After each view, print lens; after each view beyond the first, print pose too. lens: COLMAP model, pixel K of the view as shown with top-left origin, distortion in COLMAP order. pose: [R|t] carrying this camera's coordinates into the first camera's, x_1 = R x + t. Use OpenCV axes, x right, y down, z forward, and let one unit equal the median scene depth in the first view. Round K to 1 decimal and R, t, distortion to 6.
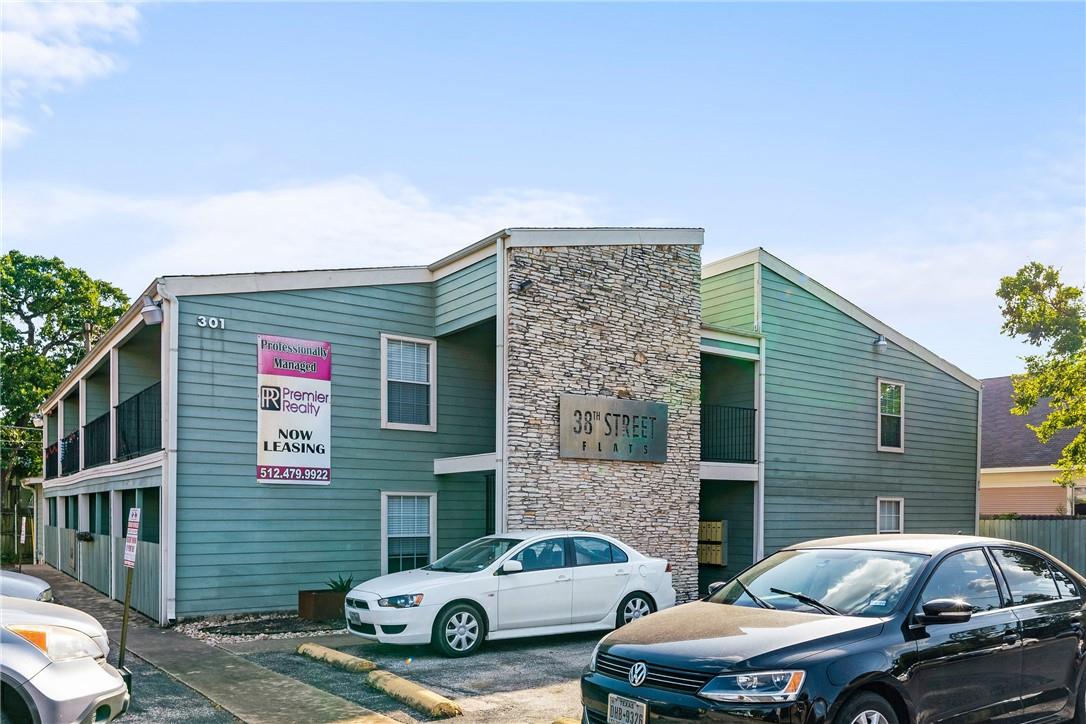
lens RADIAL K [[429.8, 0, 540.7], [0, 429.8, 357.7], [0, 0, 1]] dist [0.002013, 0.000026]
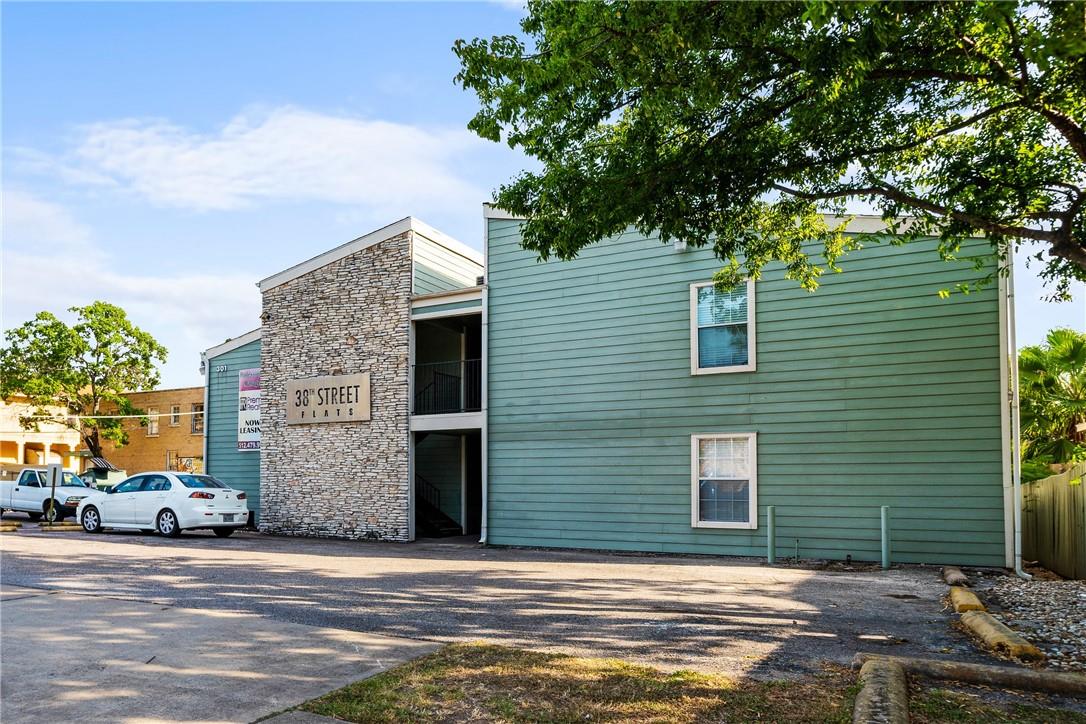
lens RADIAL K [[398.6, 0, 543.5], [0, 398.6, 311.5], [0, 0, 1]] dist [0.001304, 0.000107]
pose [[0.791836, -0.240492, -0.561390, 1.415855], [0.216971, 0.970017, -0.109506, 0.175158], [0.570893, -0.035095, 0.820274, 0.355177]]
